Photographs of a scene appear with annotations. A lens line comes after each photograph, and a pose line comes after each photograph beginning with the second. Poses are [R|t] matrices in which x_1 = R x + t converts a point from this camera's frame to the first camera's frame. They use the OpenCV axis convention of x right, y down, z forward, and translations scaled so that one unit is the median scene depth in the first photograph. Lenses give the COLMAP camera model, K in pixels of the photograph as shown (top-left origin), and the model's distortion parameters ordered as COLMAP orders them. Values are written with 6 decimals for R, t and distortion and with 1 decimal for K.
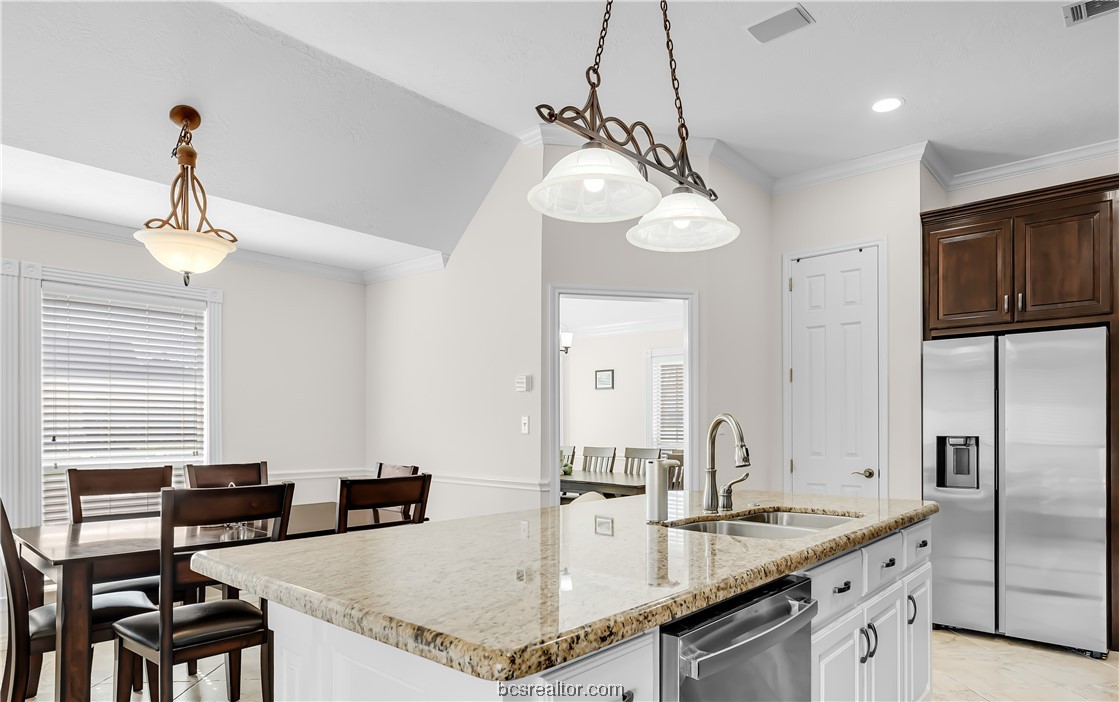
lens RADIAL K [[651.8, 0, 590.1], [0, 651.8, 417.0], [0, 0, 1]] dist [0.004859, 0.001653]
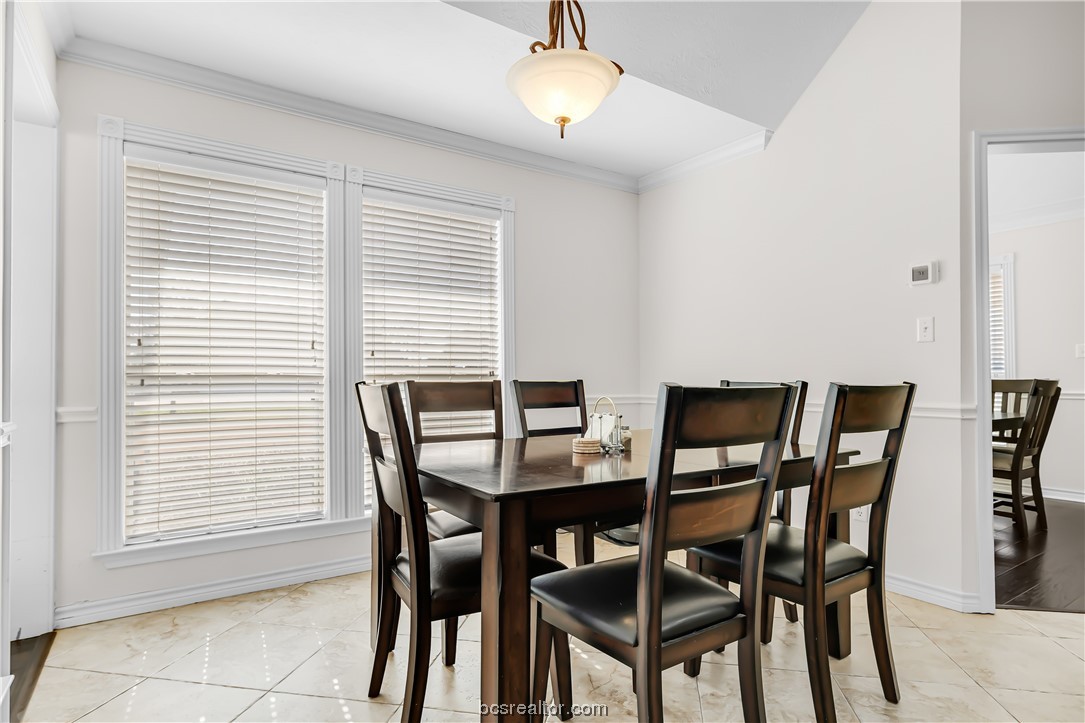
lens RADIAL K [[572.9, 0, 542.5], [0, 572.9, 361.5], [0, 0, 1]] dist [0.002030, 0.000632]
pose [[0.963113, -0.009906, -0.268914, -0.364336], [0.007563, 0.999924, -0.009744, 0.054196], [0.268990, 0.007351, 0.963115, 0.272943]]
